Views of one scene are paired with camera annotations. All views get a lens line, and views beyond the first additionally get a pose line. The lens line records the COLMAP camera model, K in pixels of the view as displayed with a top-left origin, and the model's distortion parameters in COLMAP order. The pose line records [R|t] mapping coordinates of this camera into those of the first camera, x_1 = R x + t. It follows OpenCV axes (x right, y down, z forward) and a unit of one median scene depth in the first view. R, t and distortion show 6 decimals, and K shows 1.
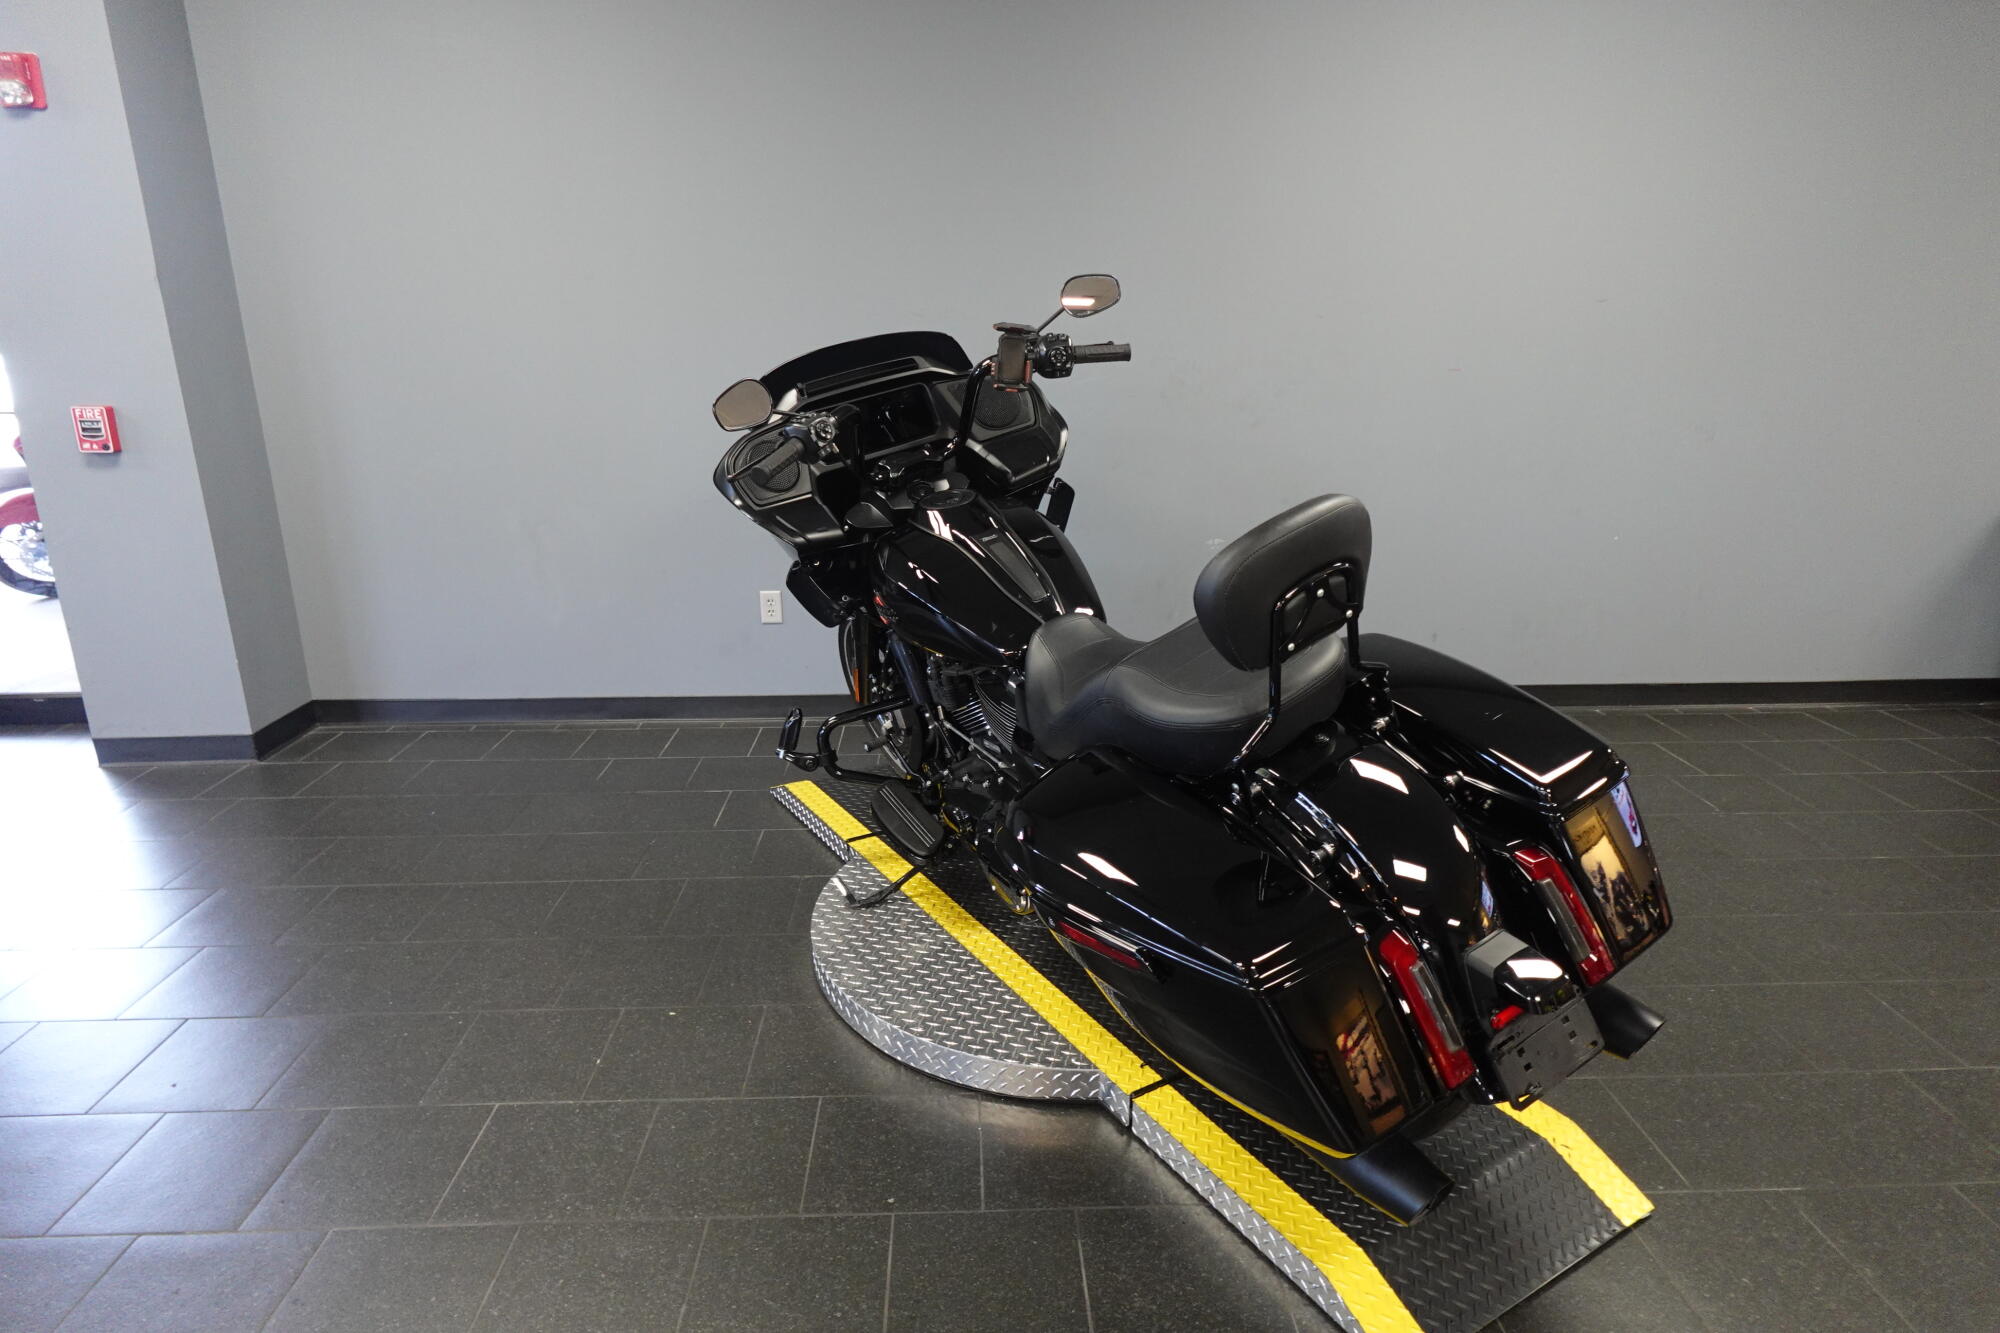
lens RADIAL K [[1128.5, 0, 1000.0], [0, 1128.5, 666.5], [0, 0, 1]] dist [0.003001, -0.001018]
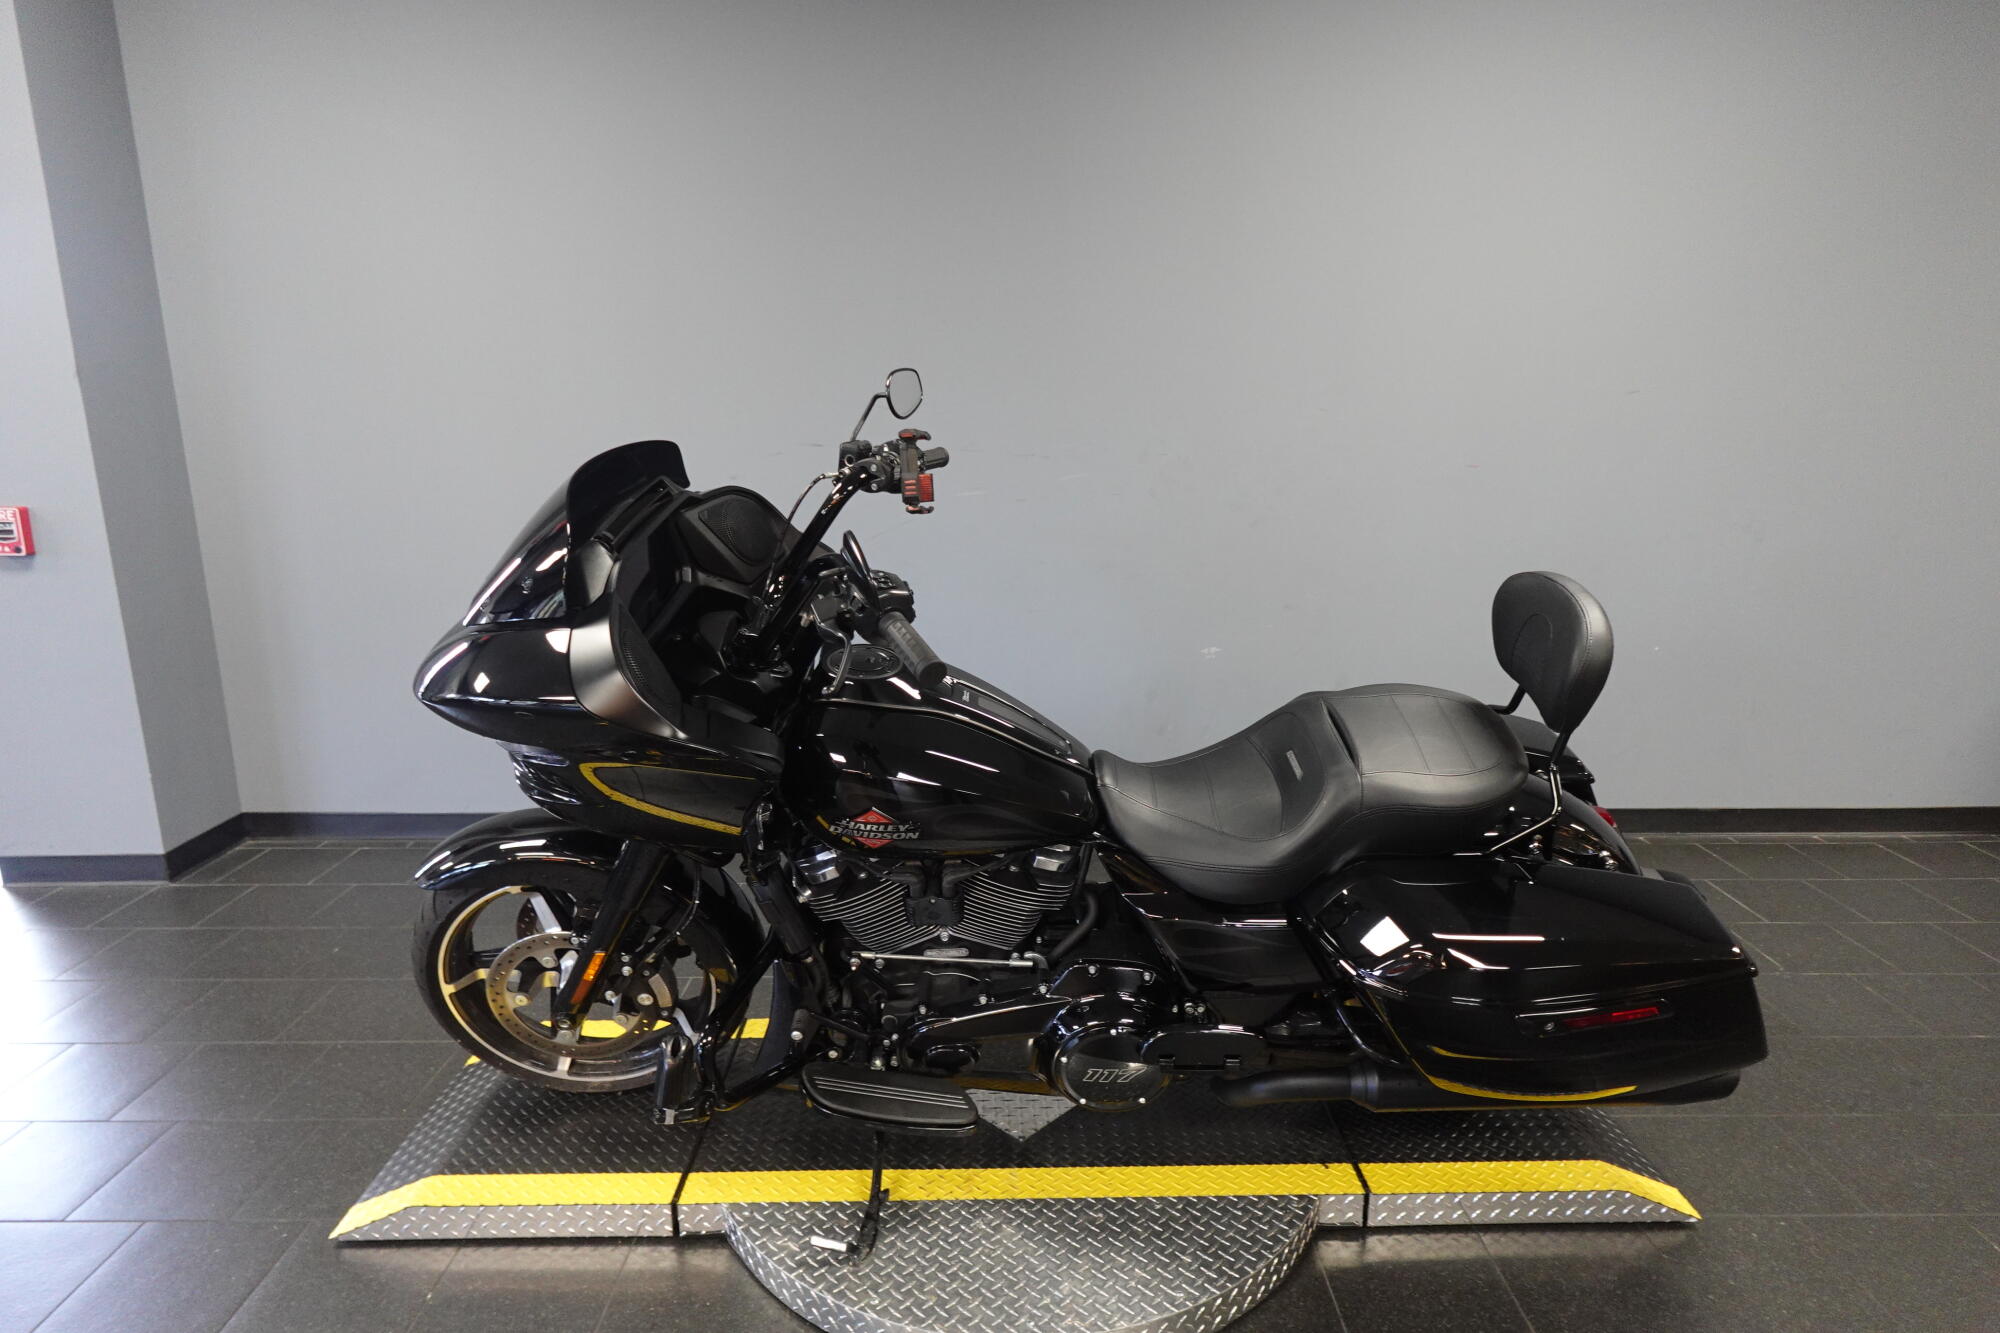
lens RADIAL K [[1129.2, 0, 999.8], [0, 1129.2, 664.5], [0, 0, 1]] dist [0.005246, -0.002577]
pose [[0.999348, 0.006498, -0.035504, 0.068526], [-0.008815, 0.997814, -0.065495, -0.048560], [0.035001, 0.065766, 0.997221, 0.102493]]
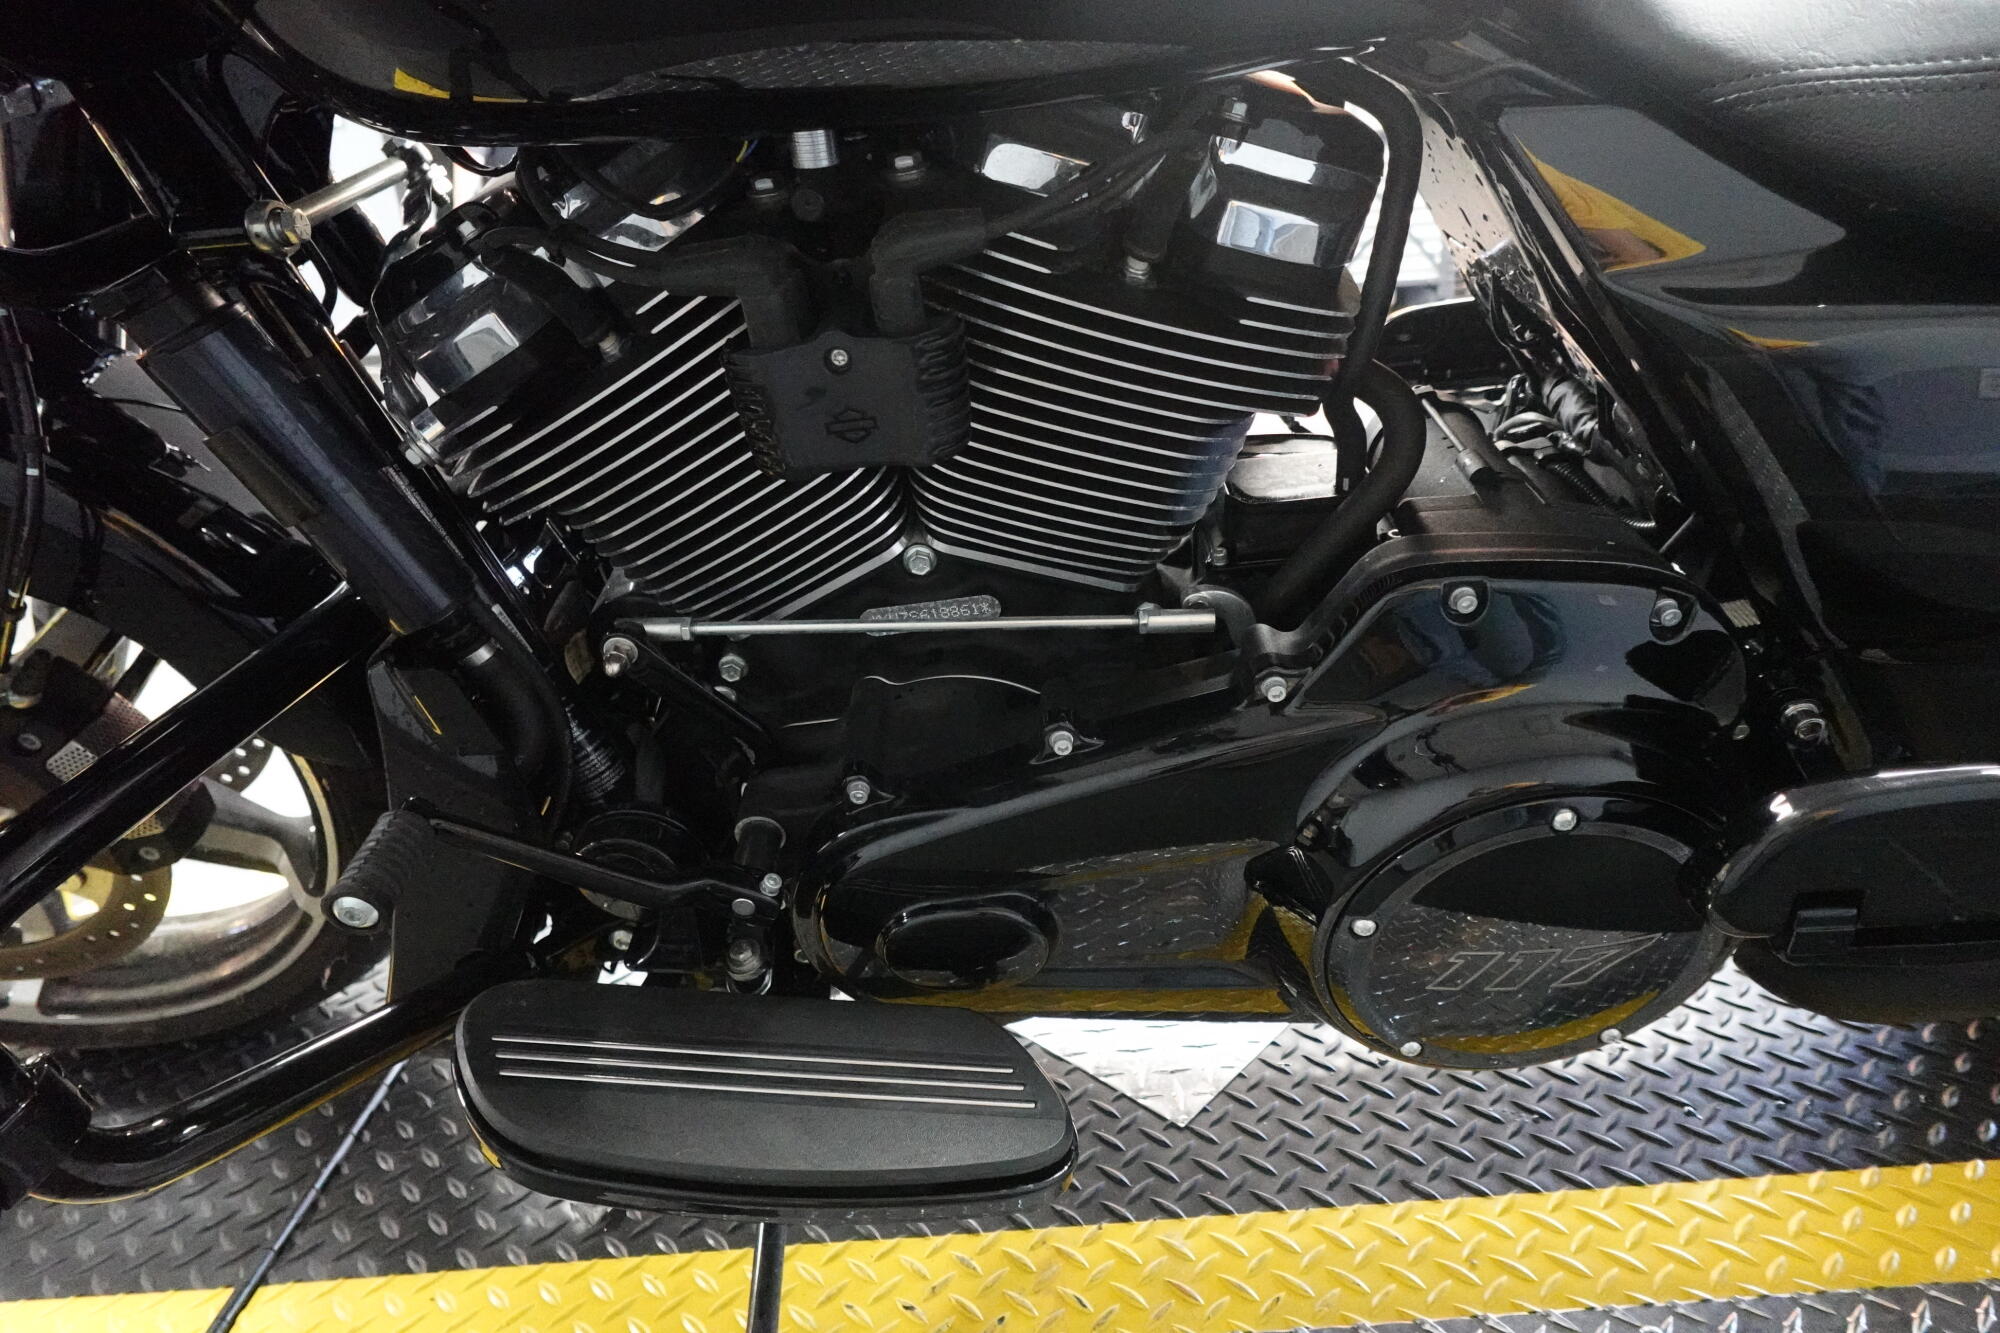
lens RADIAL K [[1128.5, 0, 1000.0], [0, 1128.5, 666.5], [0, 0, 1]] dist [0.003001, -0.001018]
pose [[0.996805, -0.058688, -0.054185, 0.037754], [0.063320, 0.994092, 0.088153, 0.071414], [0.048691, -0.091302, 0.994632, 0.575122]]
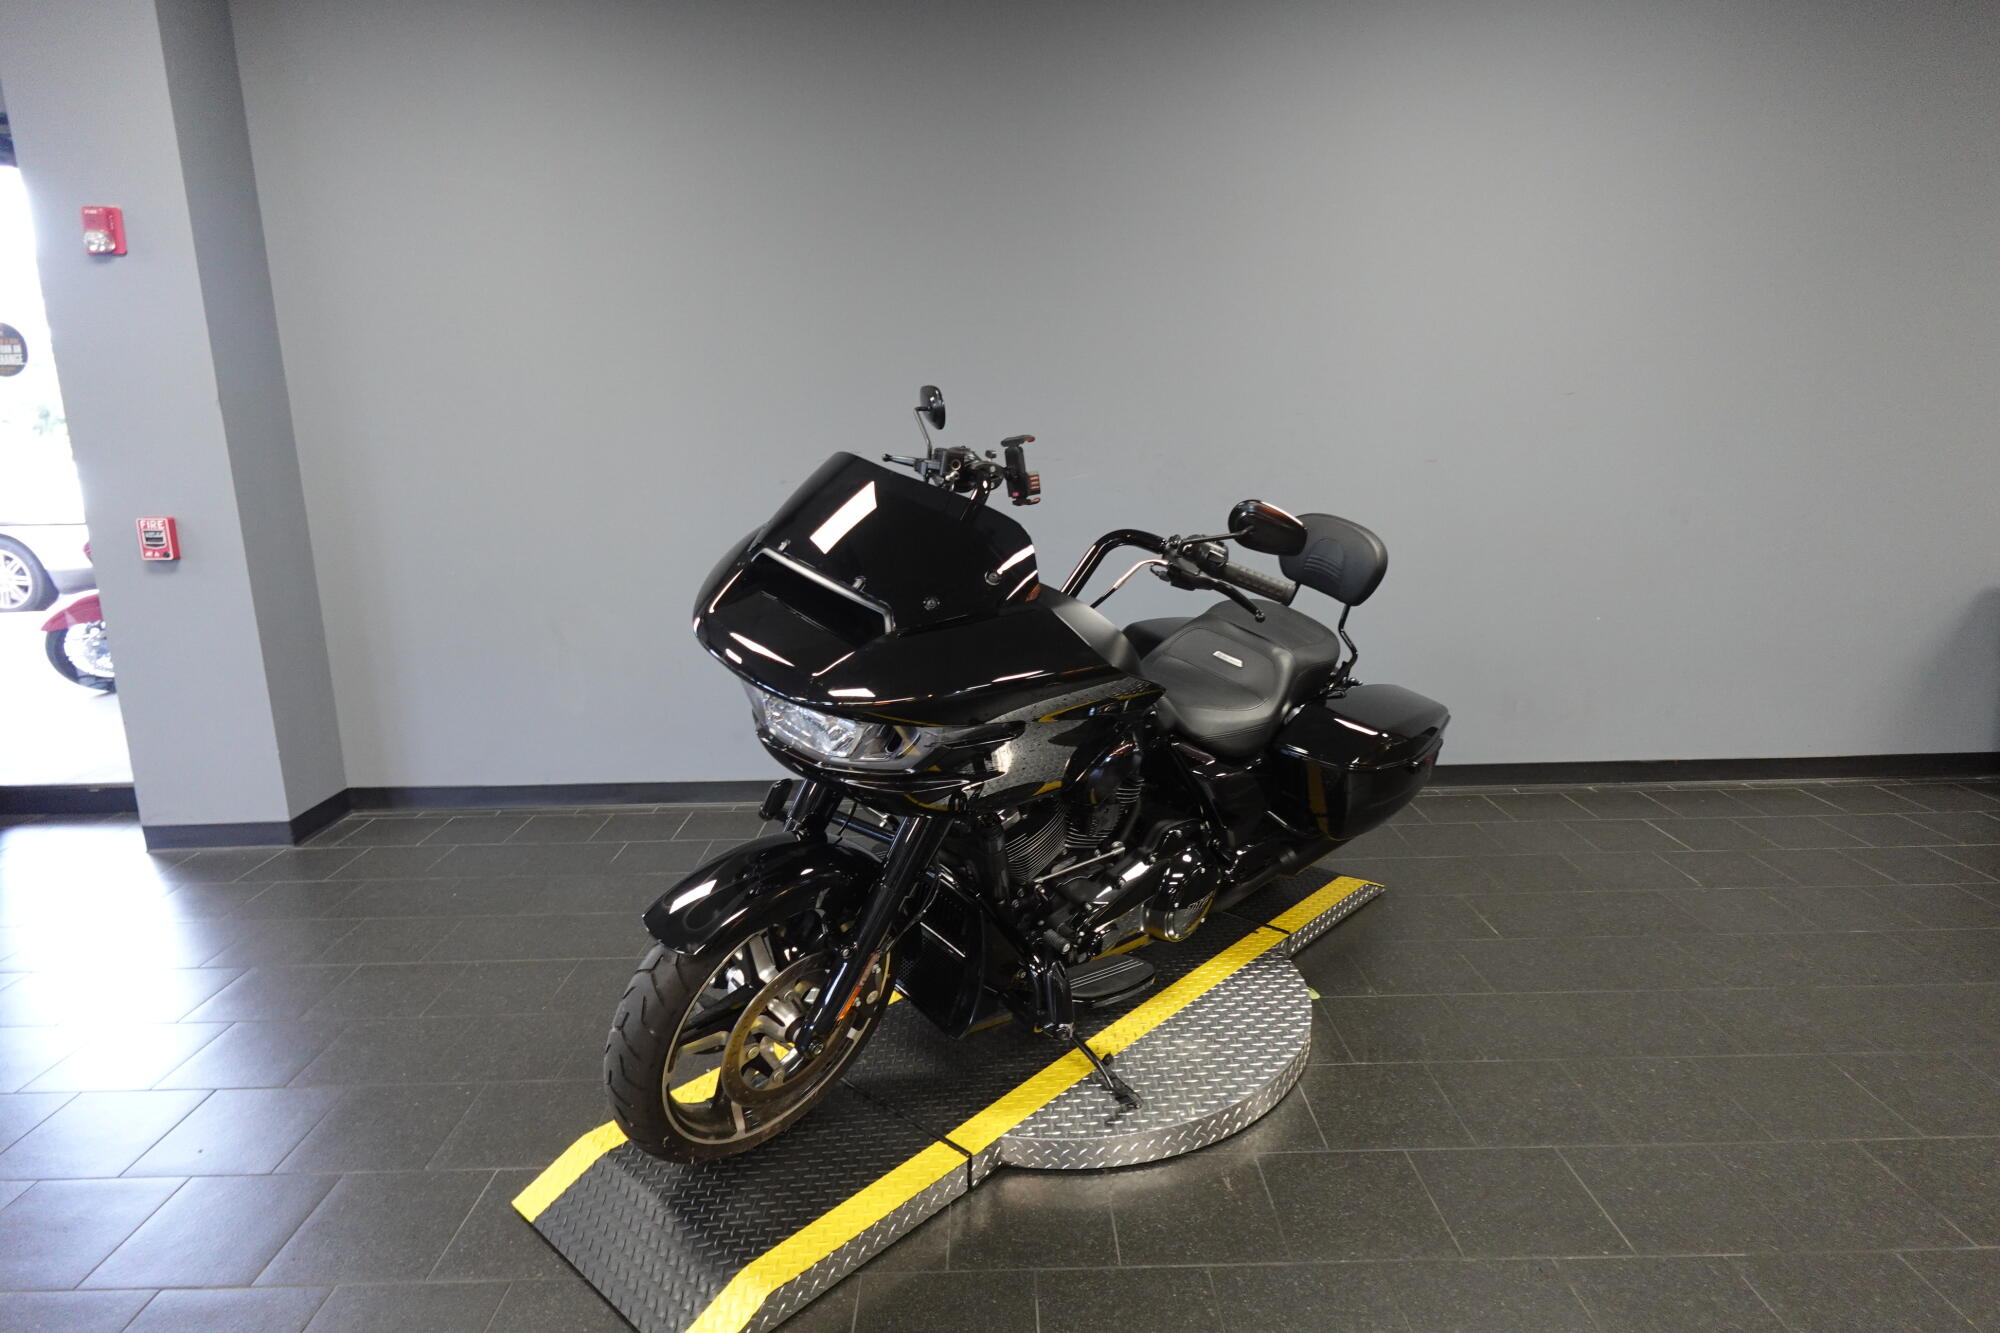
lens RADIAL K [[1129.2, 0, 999.8], [0, 1129.2, 664.5], [0, 0, 1]] dist [0.005246, -0.002577]
pose [[0.999444, -0.011656, -0.031245, 0.043692], [0.009311, 0.997203, -0.074160, -0.001415], [0.032022, 0.073827, 0.996757, -0.052463]]
